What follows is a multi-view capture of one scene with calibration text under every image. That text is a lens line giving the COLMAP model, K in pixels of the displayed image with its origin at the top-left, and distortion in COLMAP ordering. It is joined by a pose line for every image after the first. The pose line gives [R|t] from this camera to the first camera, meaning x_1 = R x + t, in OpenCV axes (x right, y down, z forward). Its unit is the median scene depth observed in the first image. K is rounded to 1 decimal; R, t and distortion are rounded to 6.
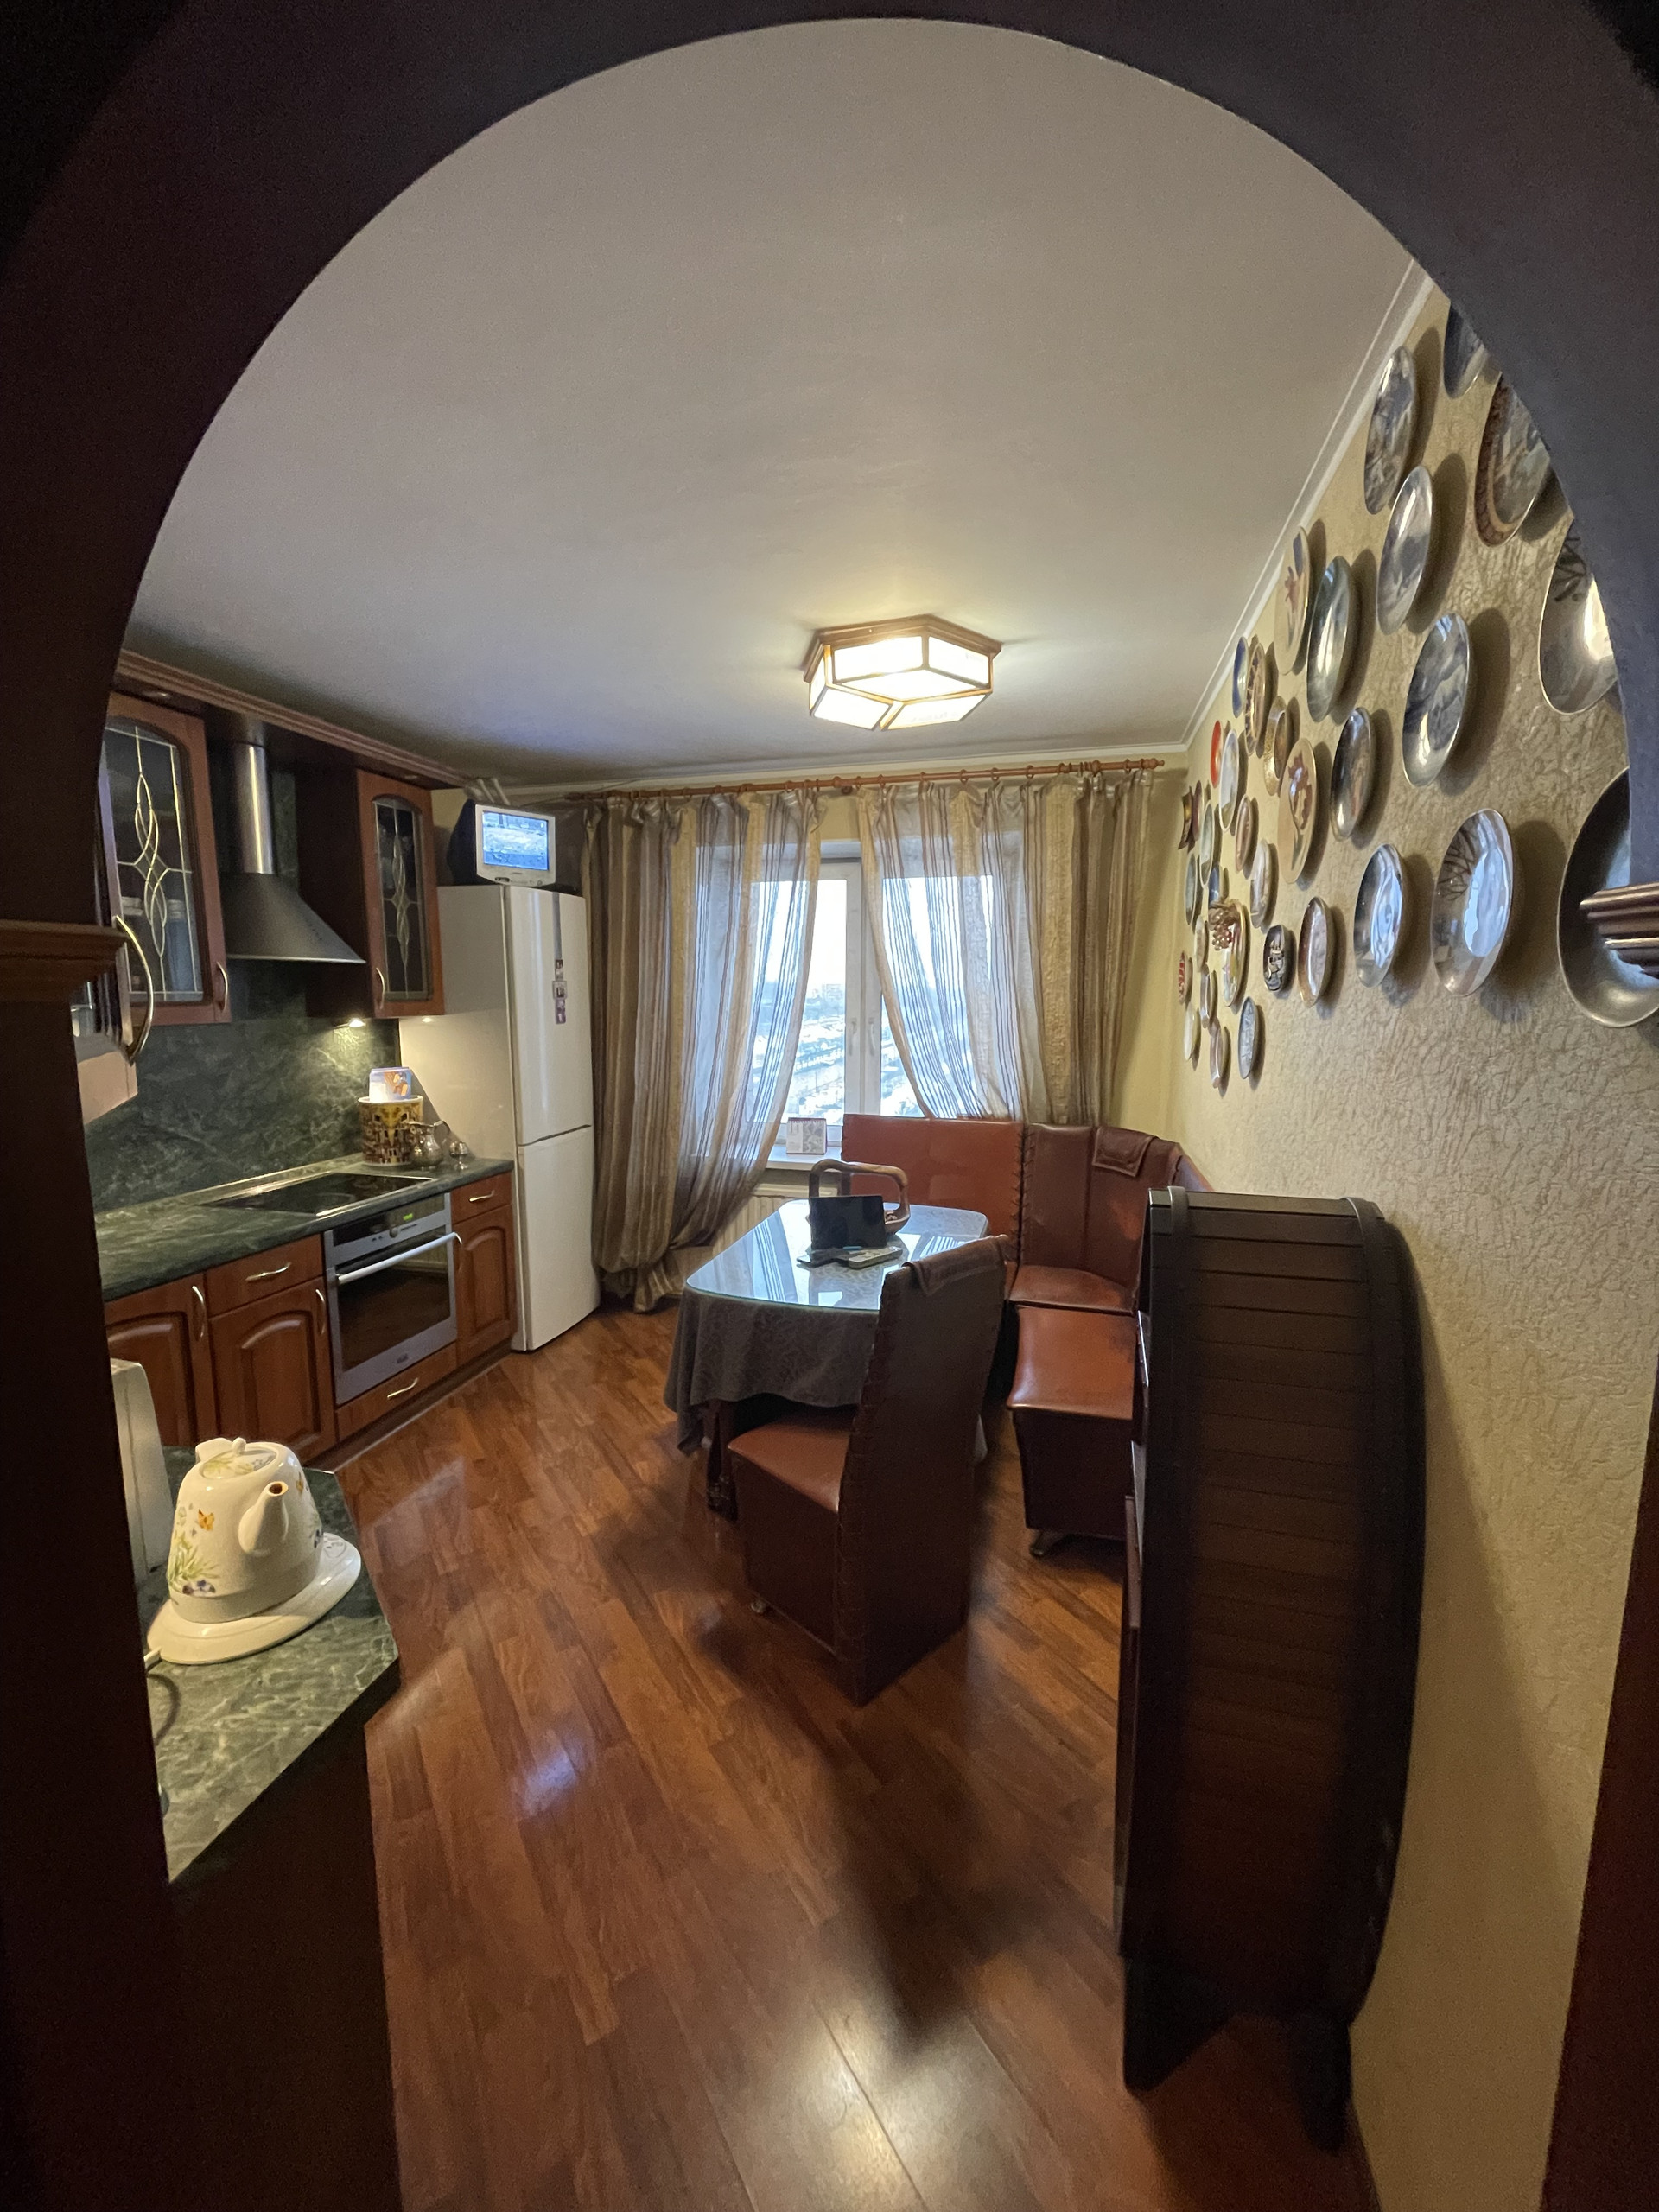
lens RADIAL K [[884.4, 0, 829.5], [0, 884.4, 1106.0], [0, 0, 1]] dist [0.001511, 0.000349]
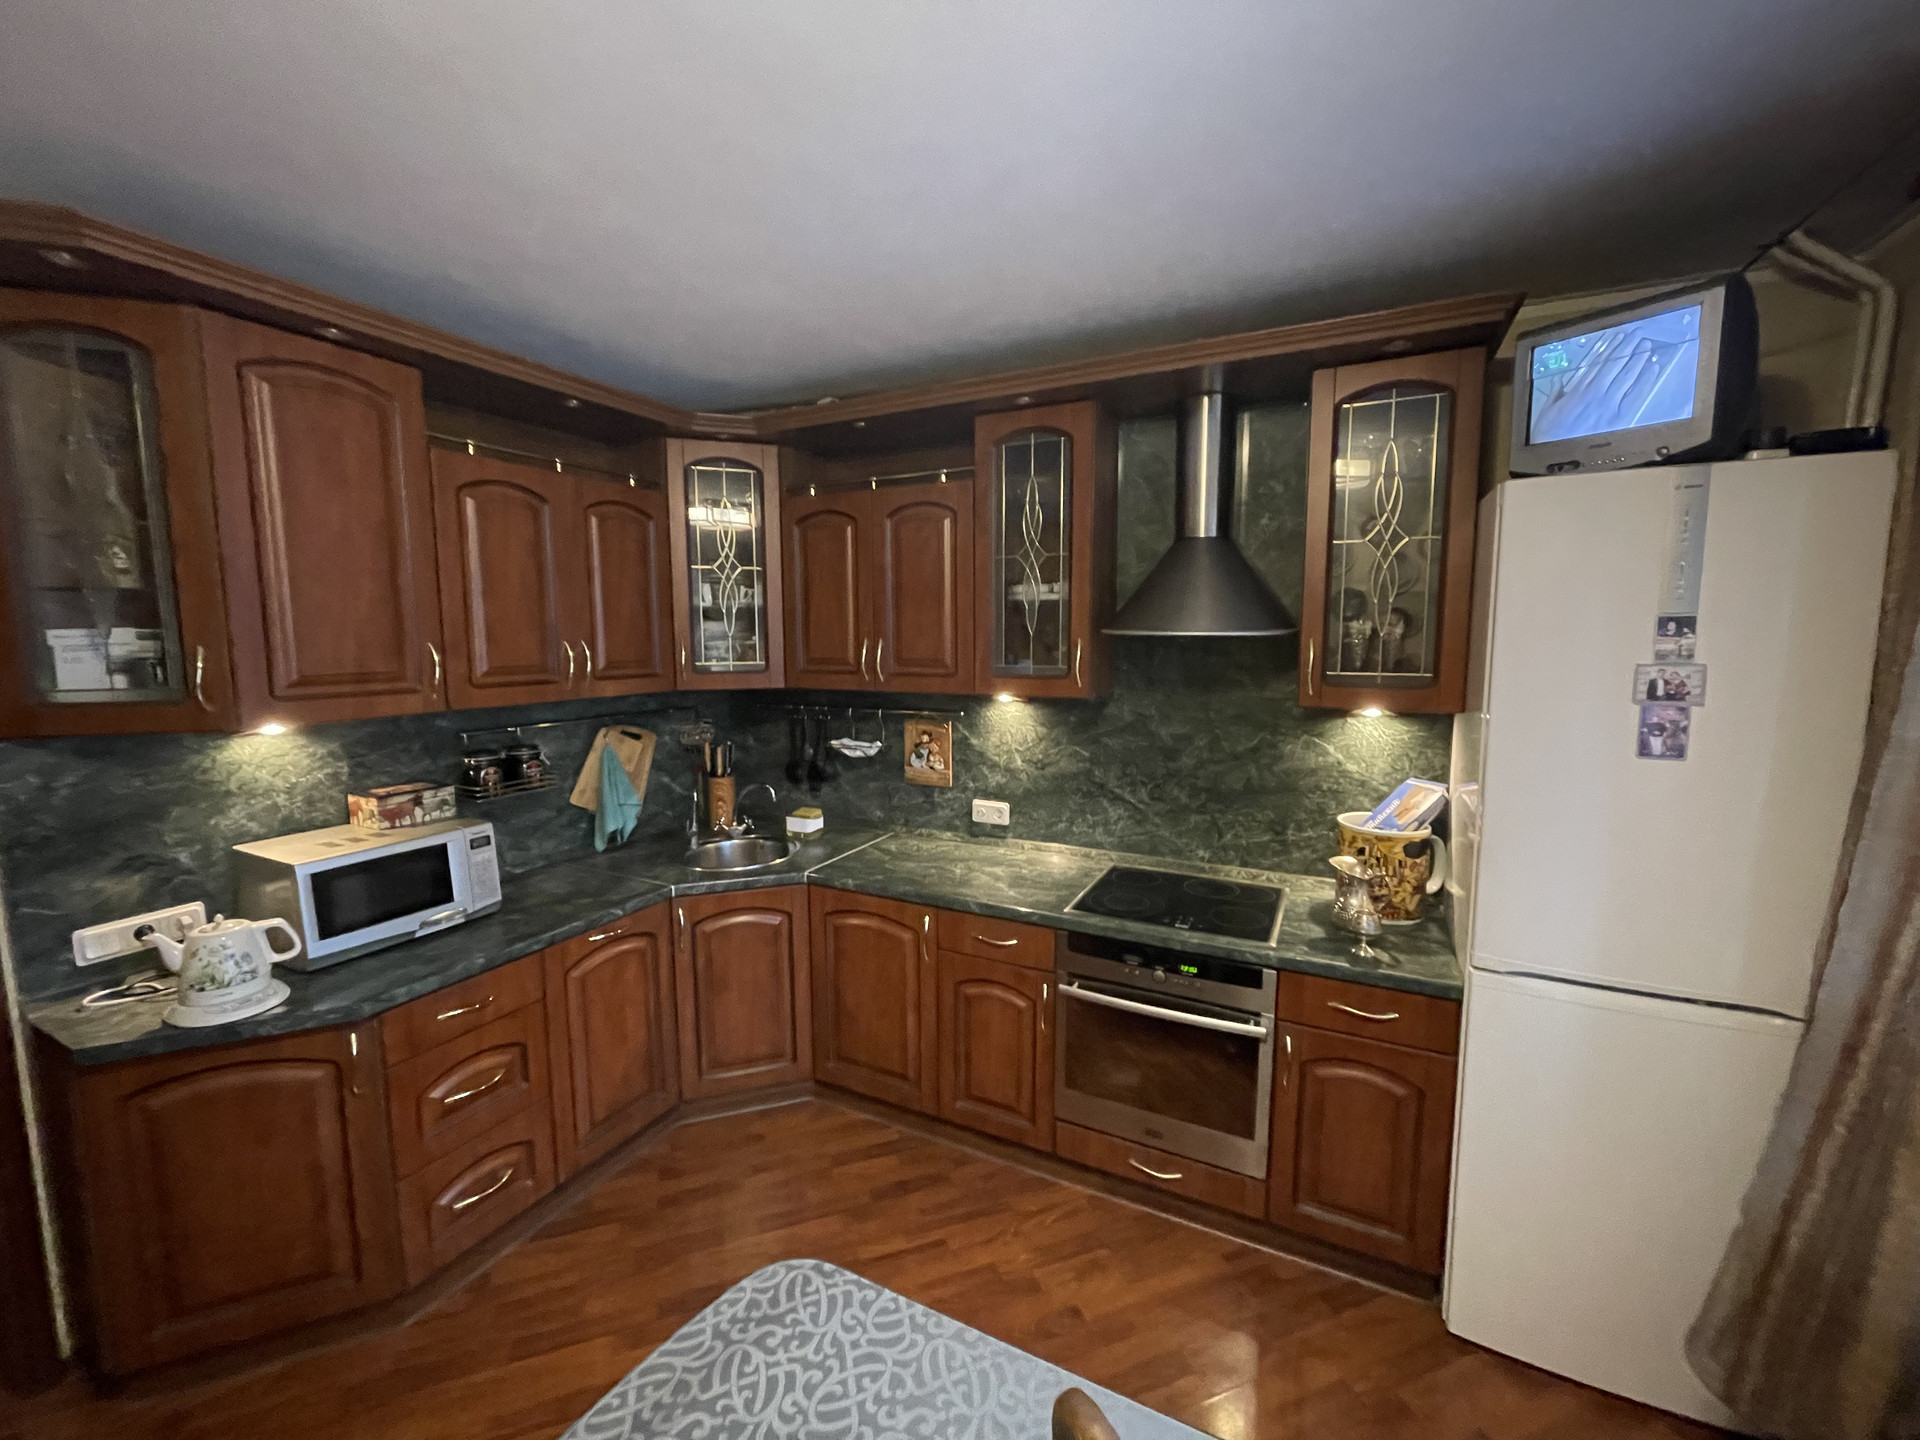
lens RADIAL K [[767.6, 0, 1005.5], [0, 767.6, 716.3], [0, 0, 1]] dist [0.001511, 0.000349]
pose [[-0.155294, 0.099603, -0.982834, 0.164437], [-0.141094, 0.982468, 0.121860, -0.141075], [0.977740, 0.157597, -0.138518, 0.886655]]
